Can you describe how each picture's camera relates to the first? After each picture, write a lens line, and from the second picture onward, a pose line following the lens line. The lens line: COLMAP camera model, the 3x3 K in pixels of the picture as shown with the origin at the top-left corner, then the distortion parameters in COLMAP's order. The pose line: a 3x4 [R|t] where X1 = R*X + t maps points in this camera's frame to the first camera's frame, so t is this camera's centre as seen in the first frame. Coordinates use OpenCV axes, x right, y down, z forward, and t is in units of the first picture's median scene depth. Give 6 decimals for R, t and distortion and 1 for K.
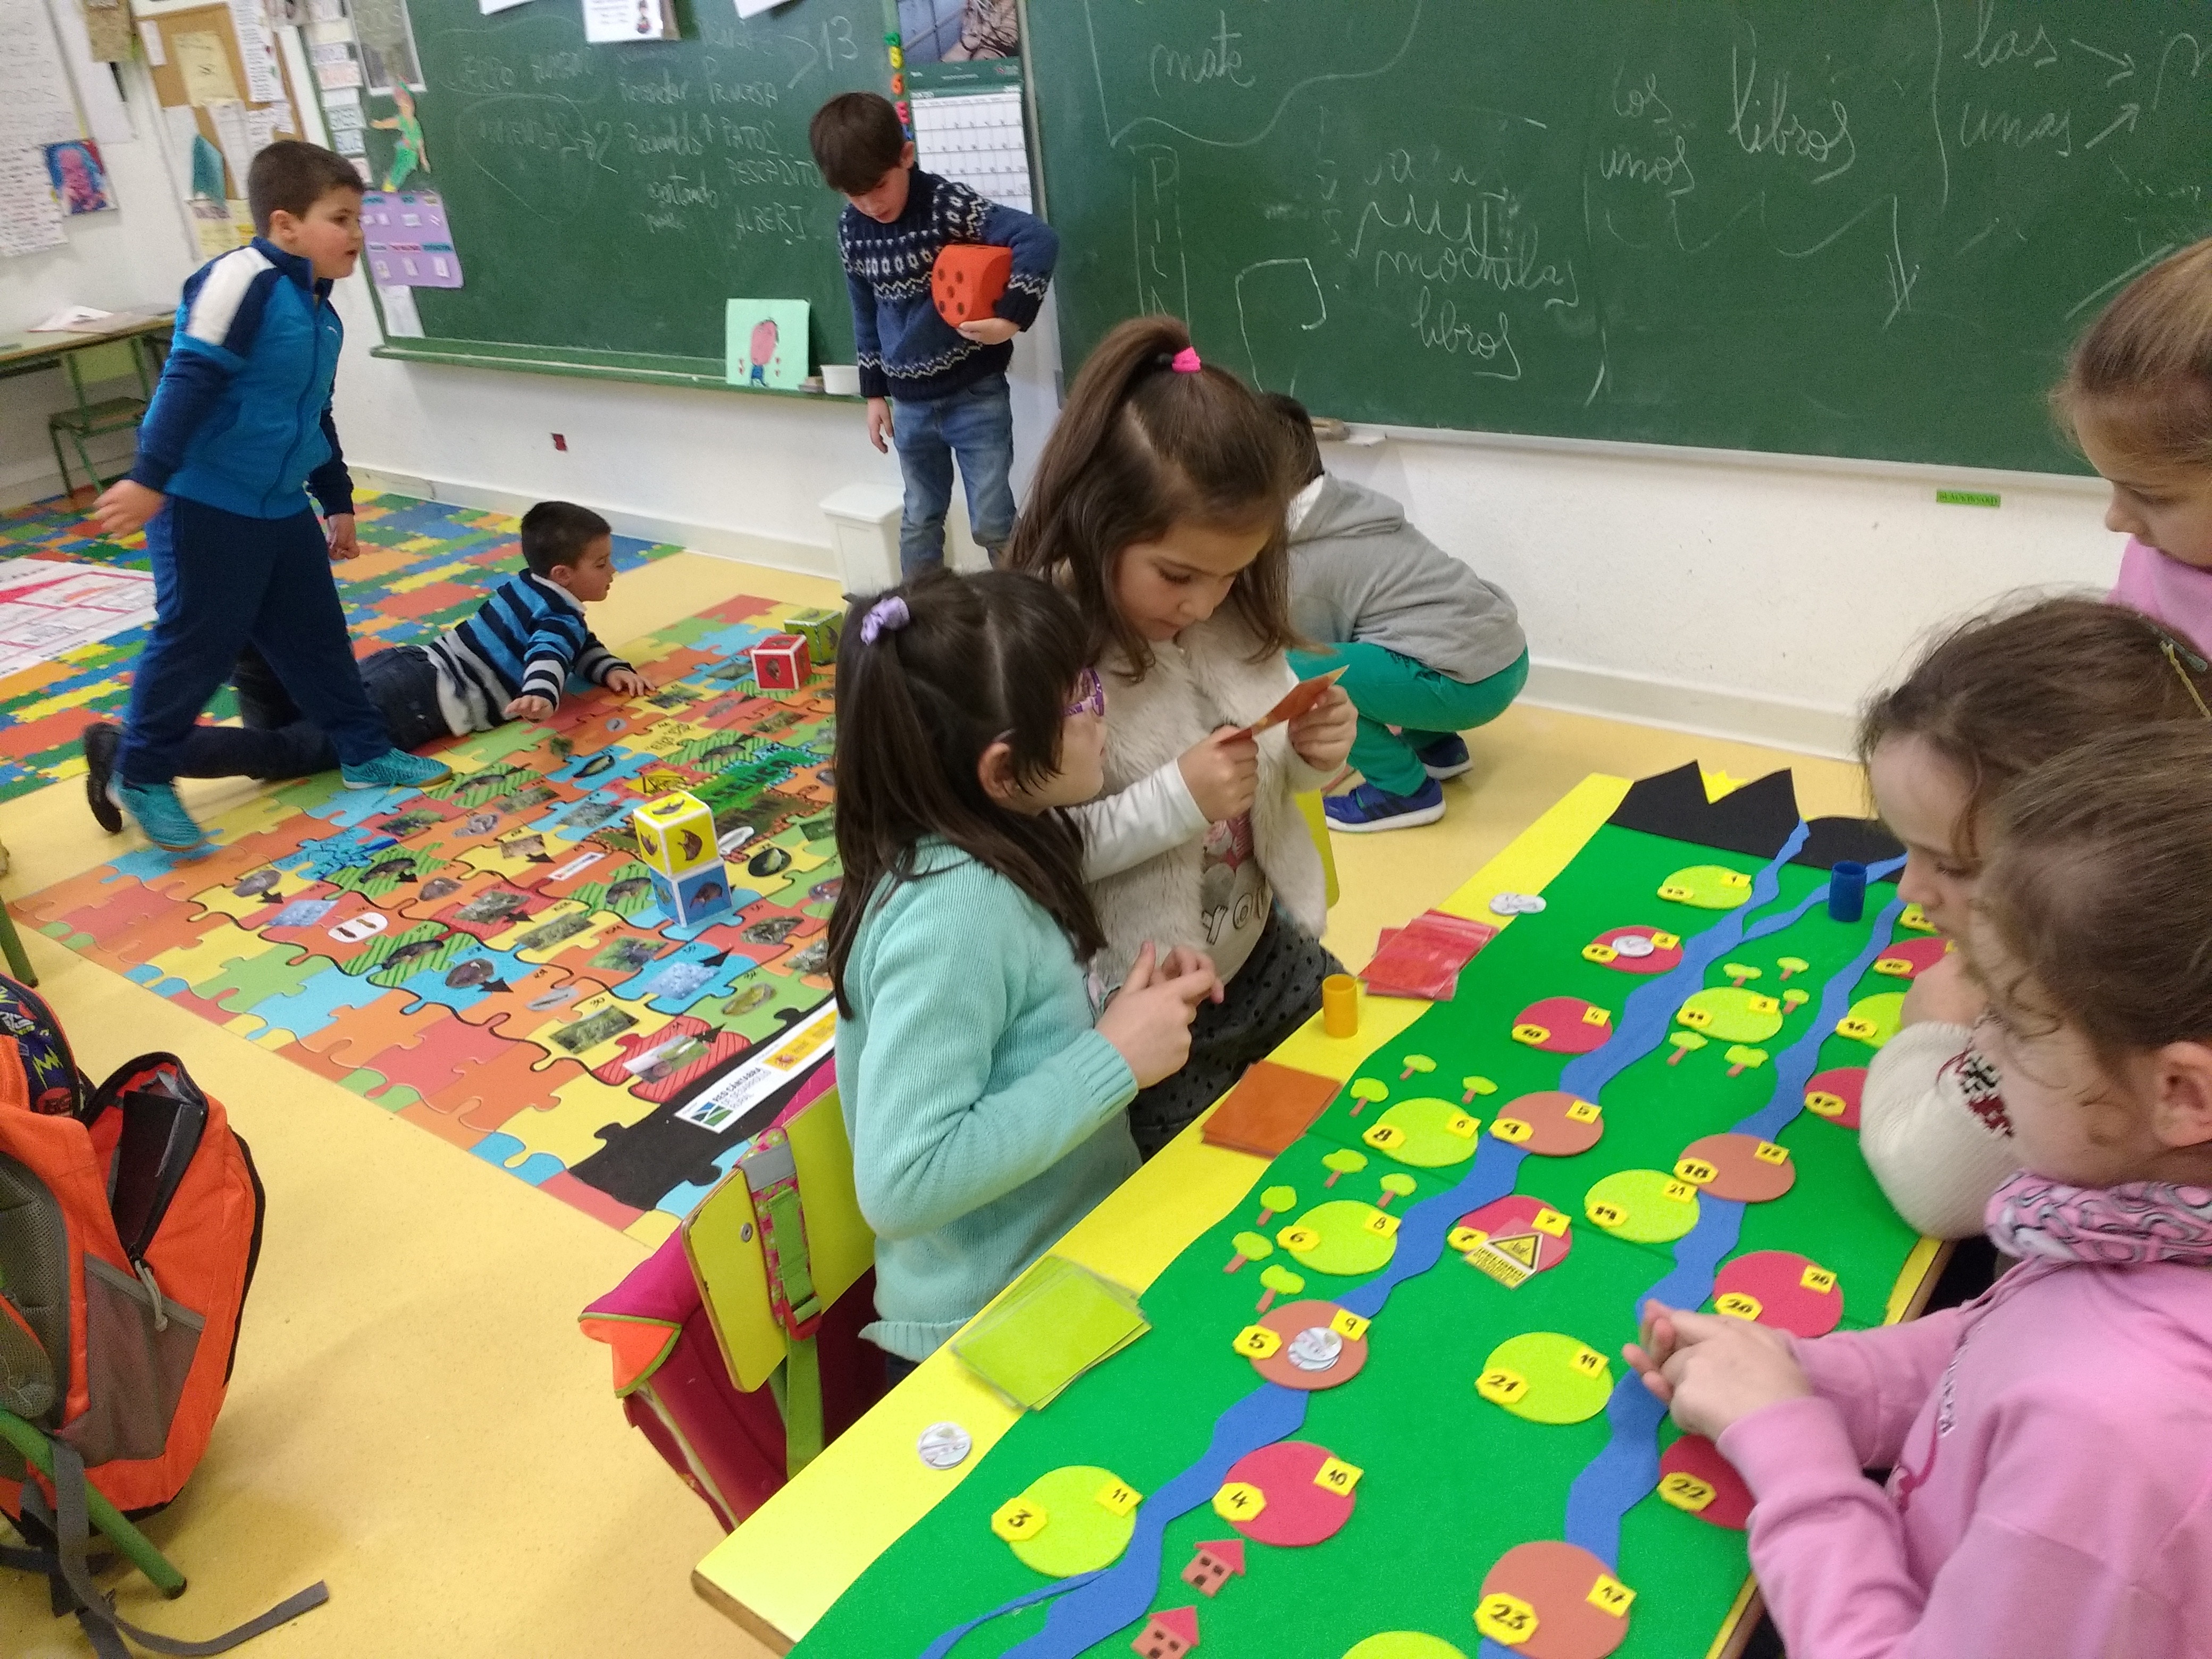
lens RADIAL K [[1729.1, 0, 1117.8], [0, 1729.1, 768.8], [0, 0, 1]] dist [0.080786, -0.103650]
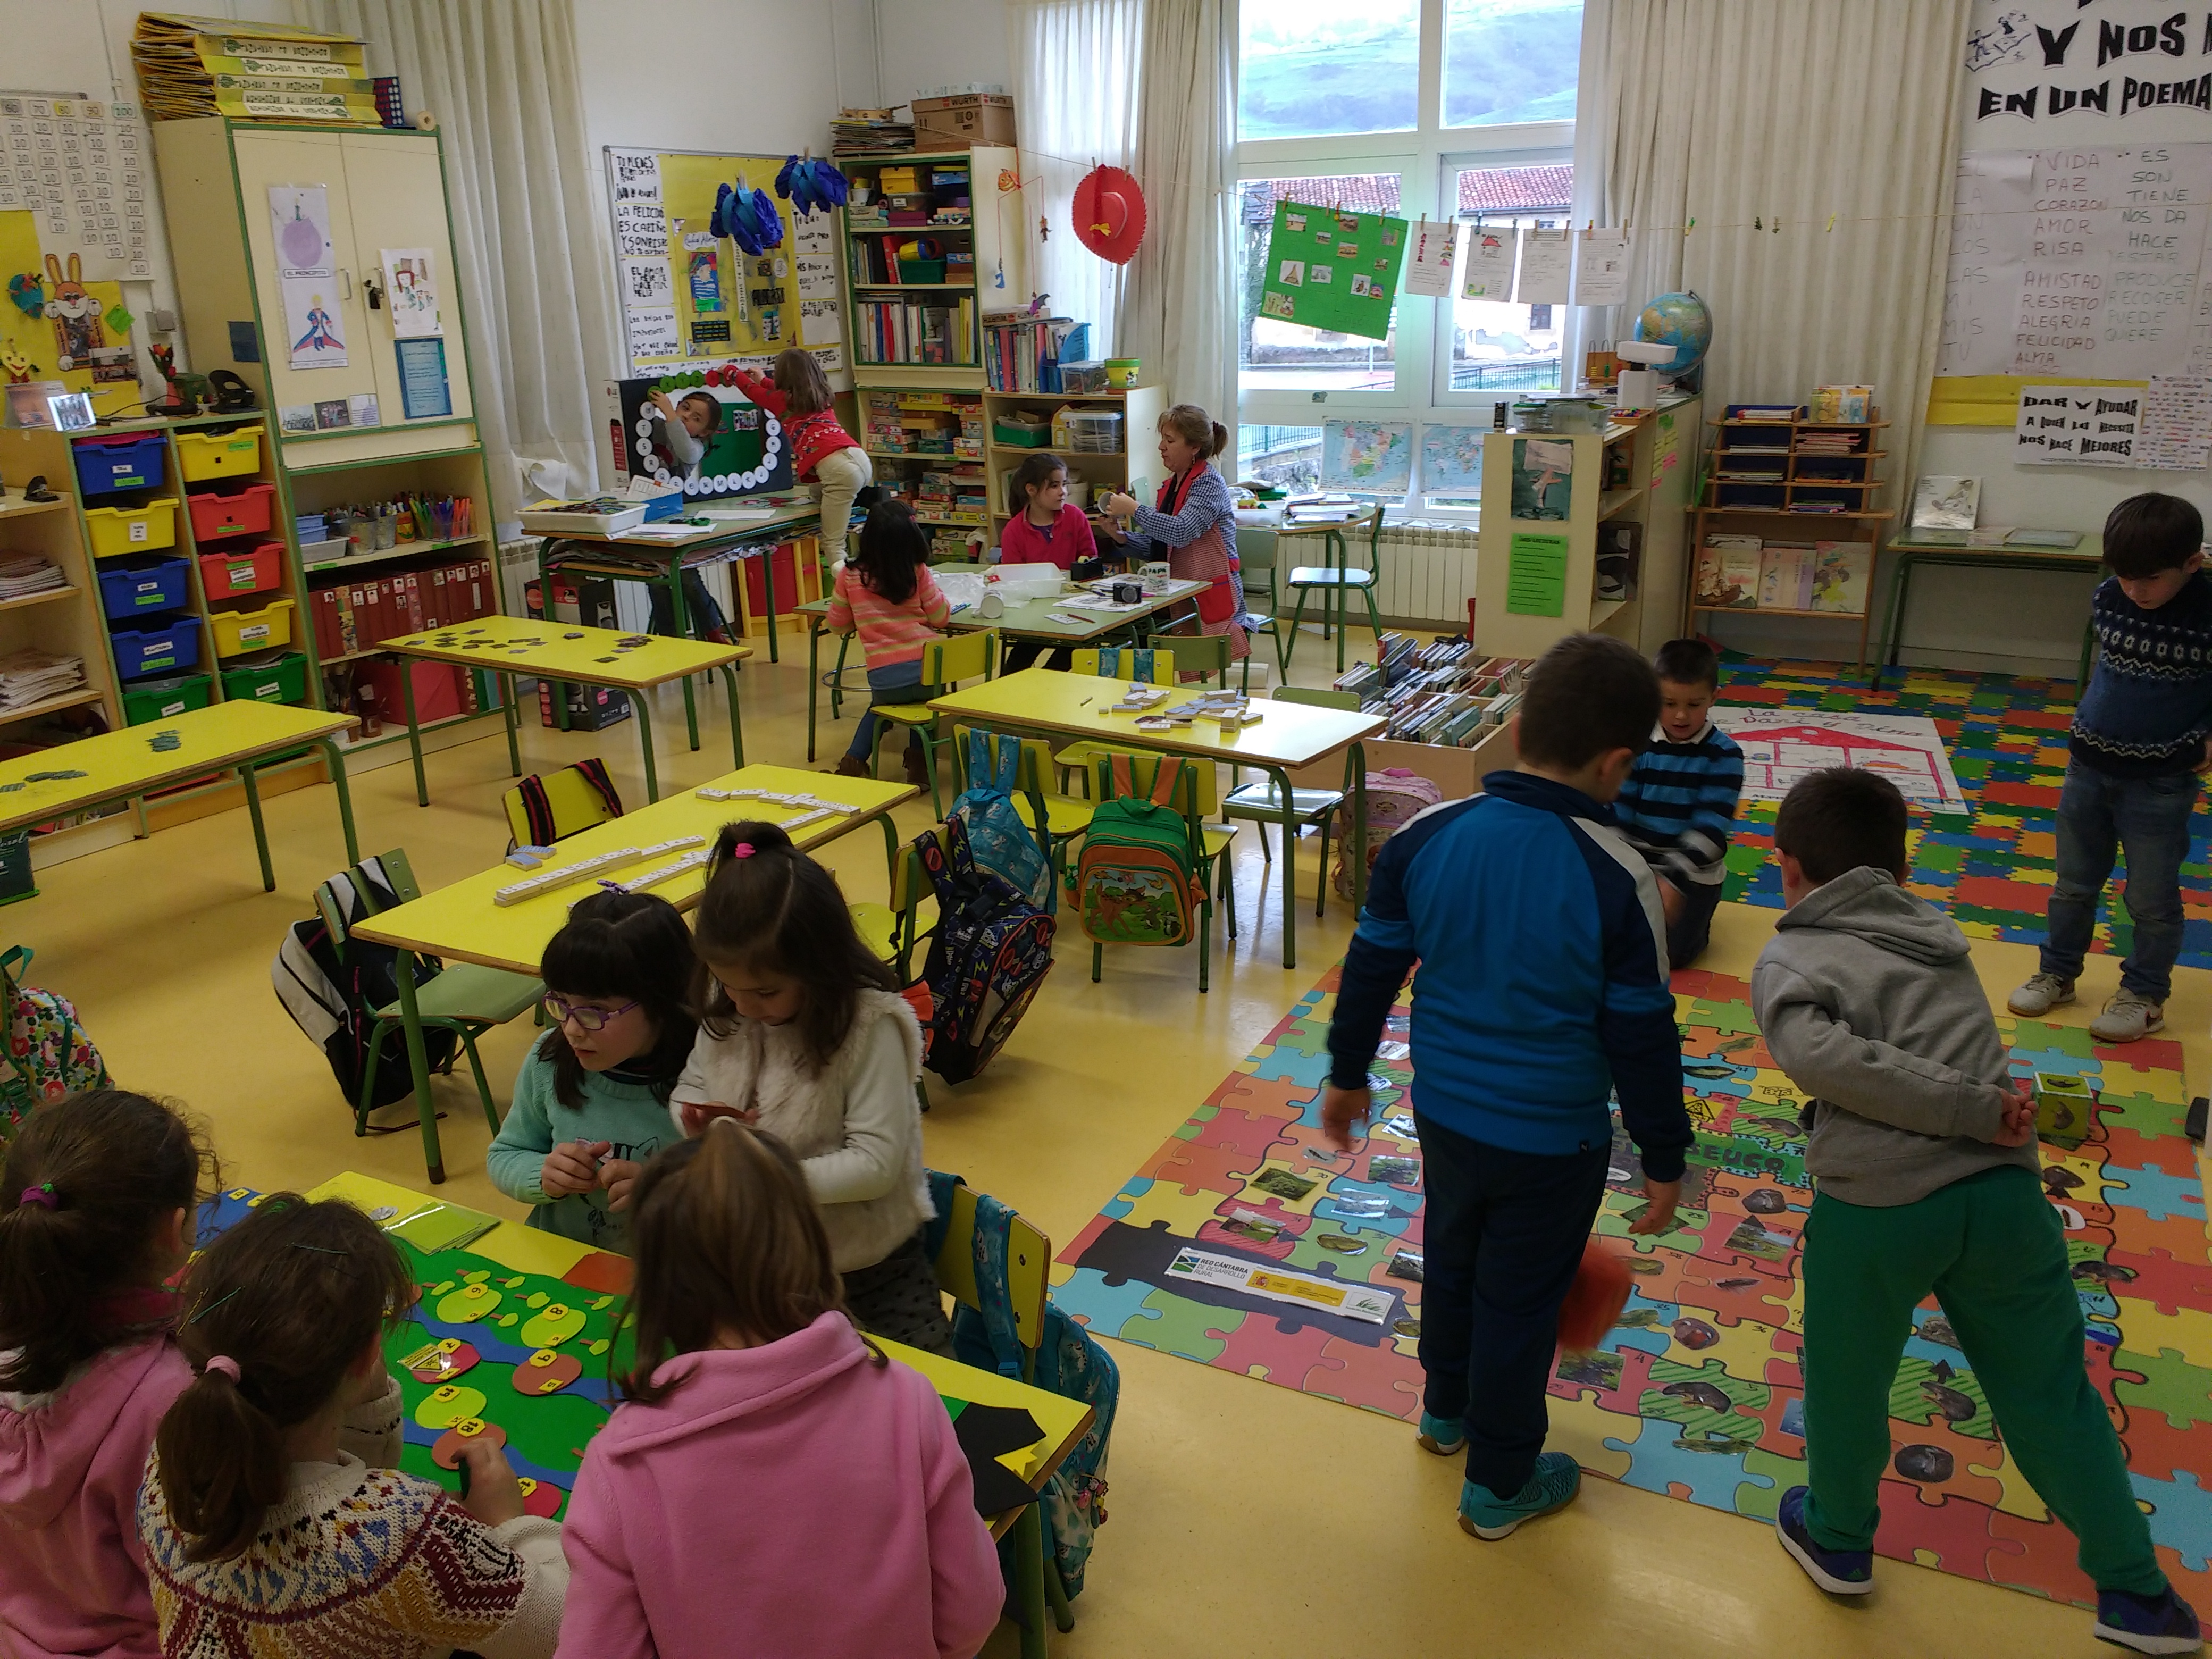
lens RADIAL K [[1729.1, 0, 1117.8], [0, 1729.1, 768.8], [0, 0, 1]] dist [0.080786, -0.103650]
pose [[0.179931, 0.376883, -0.908617, 0.338611], [-0.402775, 0.870938, 0.281494, -0.199473], [0.897439, 0.315319, 0.308508, 0.172958]]
